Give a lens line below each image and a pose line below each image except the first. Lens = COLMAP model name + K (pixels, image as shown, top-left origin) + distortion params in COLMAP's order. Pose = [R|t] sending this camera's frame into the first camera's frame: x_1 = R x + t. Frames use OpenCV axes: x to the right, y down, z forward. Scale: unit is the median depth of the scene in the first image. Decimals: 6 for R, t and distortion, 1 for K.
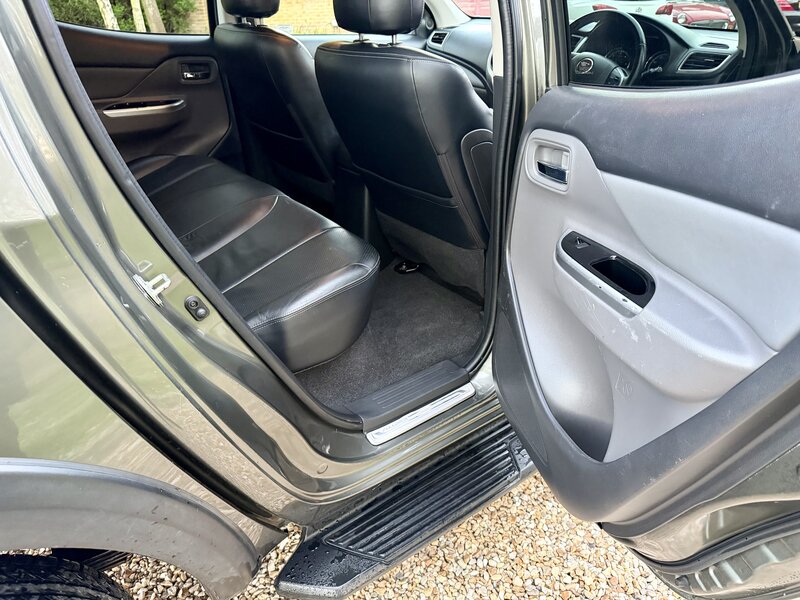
lens RADIAL K [[552.6, 0, 399.9], [0, 552.6, 302.3], [0, 0, 1]] dist [0.082689, -0.110116]
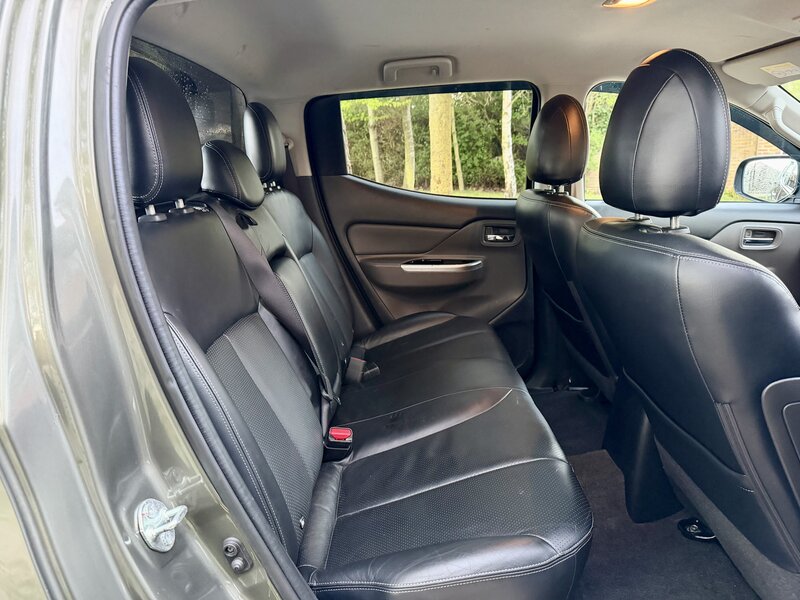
lens RADIAL K [[564.9, 0, 400.0], [0, 564.9, 300.0], [0, 0, 1]] dist [0.049592, -0.060350]
pose [[0.795546, 0.138557, -0.589838, 0.093153], [-0.283404, 0.945538, -0.160128, -0.113800], [0.535527, 0.294552, 0.791486, 0.196015]]
